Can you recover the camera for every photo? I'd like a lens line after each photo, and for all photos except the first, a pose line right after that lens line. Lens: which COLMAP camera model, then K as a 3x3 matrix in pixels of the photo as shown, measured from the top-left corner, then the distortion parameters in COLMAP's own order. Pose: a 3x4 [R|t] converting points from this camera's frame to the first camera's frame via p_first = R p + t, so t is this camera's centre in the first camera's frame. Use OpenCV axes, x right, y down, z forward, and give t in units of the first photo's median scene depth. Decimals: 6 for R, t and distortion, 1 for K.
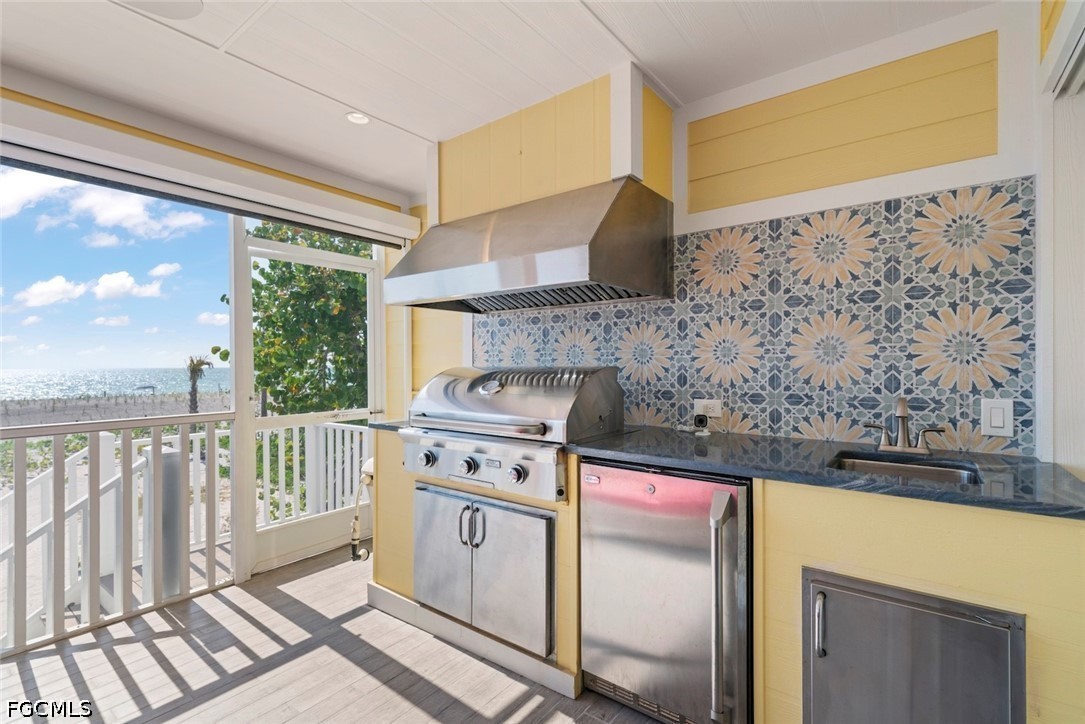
lens RADIAL K [[499.1, 0, 546.5], [0, 499.1, 364.5], [0, 0, 1]] dist [0.012375, 0.000737]
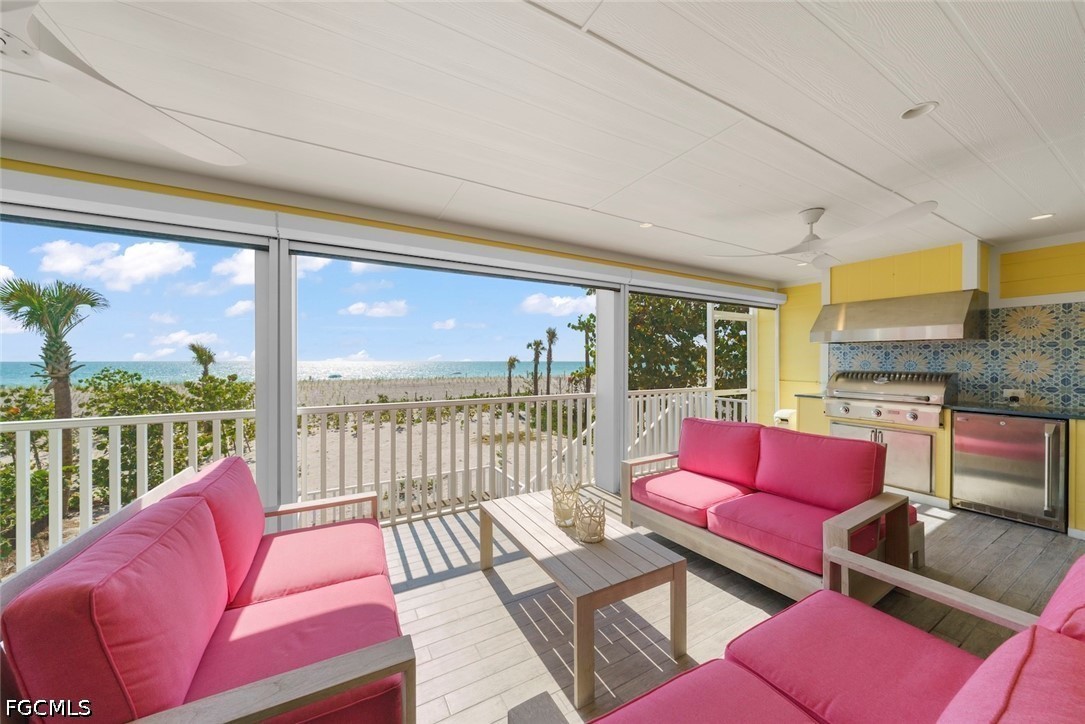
lens RADIAL K [[377.0, 0, 545.3], [0, 377.0, 361.9], [0, 0, 1]] dist [0.001600, 0.000060]
pose [[0.917974, 0.009222, -0.396533, -0.803636], [-0.007860, 0.999956, 0.005060, -0.034817], [0.396562, -0.001528, 0.918007, -1.150531]]
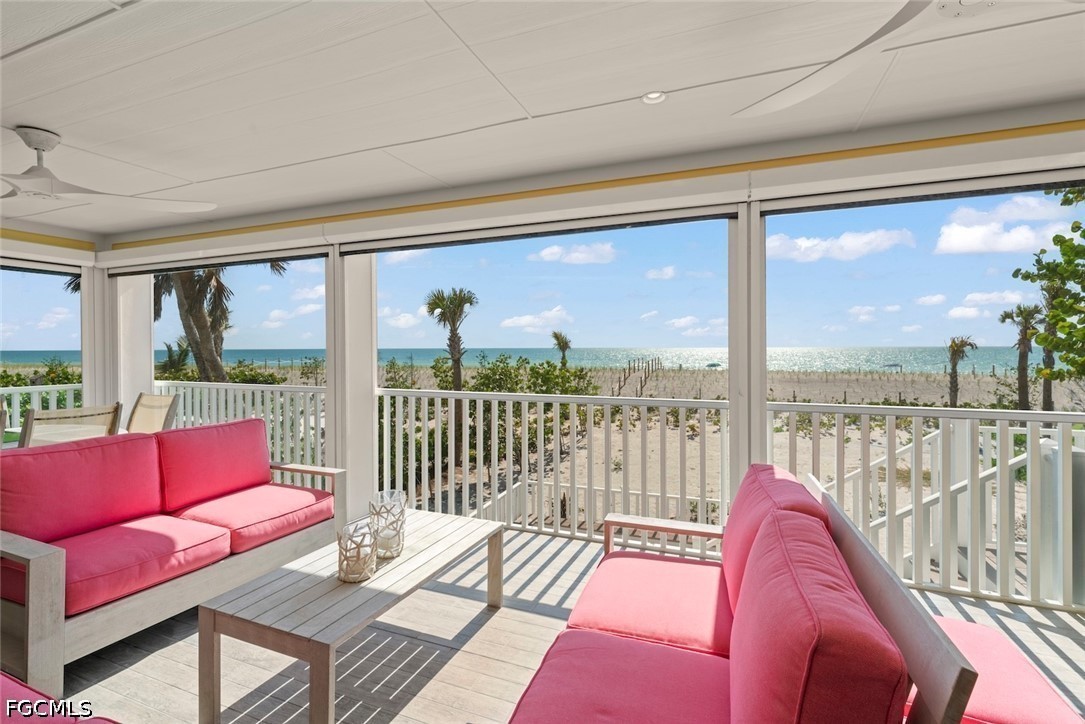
lens RADIAL K [[488.2, 0, 533.2], [0, 488.2, 346.7], [0, 0, 1]] dist [0.003992, -0.000127]
pose [[0.269475, 0.005313, -0.962993, -0.153877], [0.001214, 0.999982, 0.005856, -0.037082], [0.963007, -0.002747, 0.269464, -0.277134]]
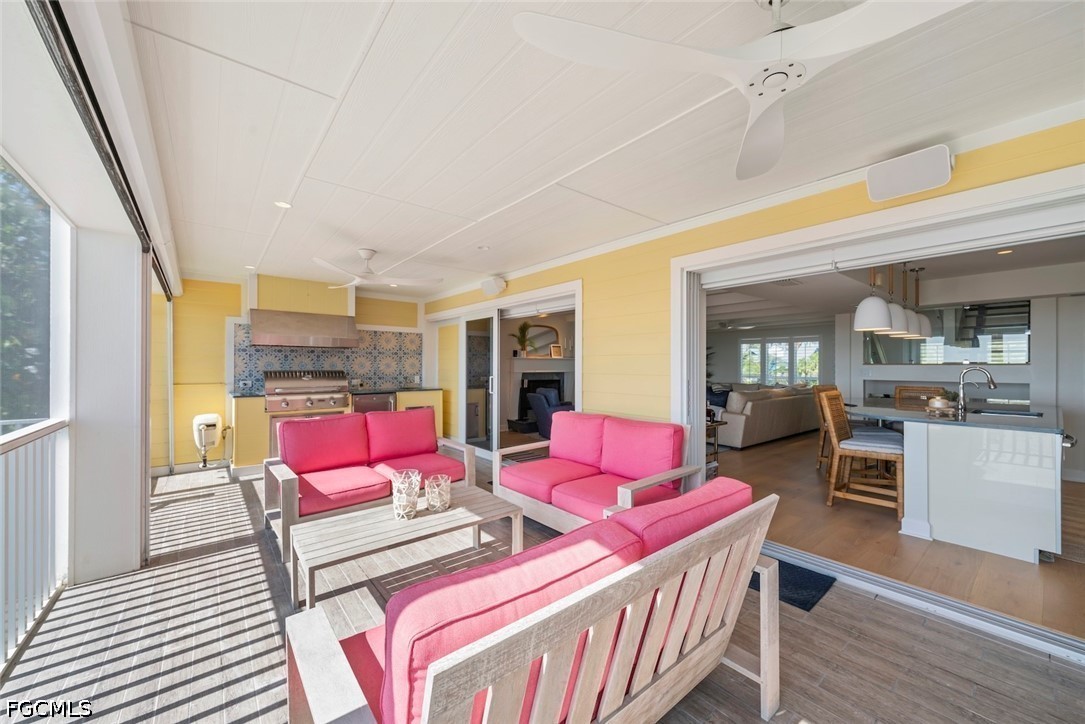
lens RADIAL K [[415.7, 0, 546.9], [0, 415.7, 364.1], [0, 0, 1]] dist [-0.015022, -0.000120]
pose [[0.222117, 0.010248, 0.974966, -2.055778], [-0.001113, 0.999947, -0.010257, -0.007177], [-0.975019, 0.001193, 0.222116, -0.852934]]
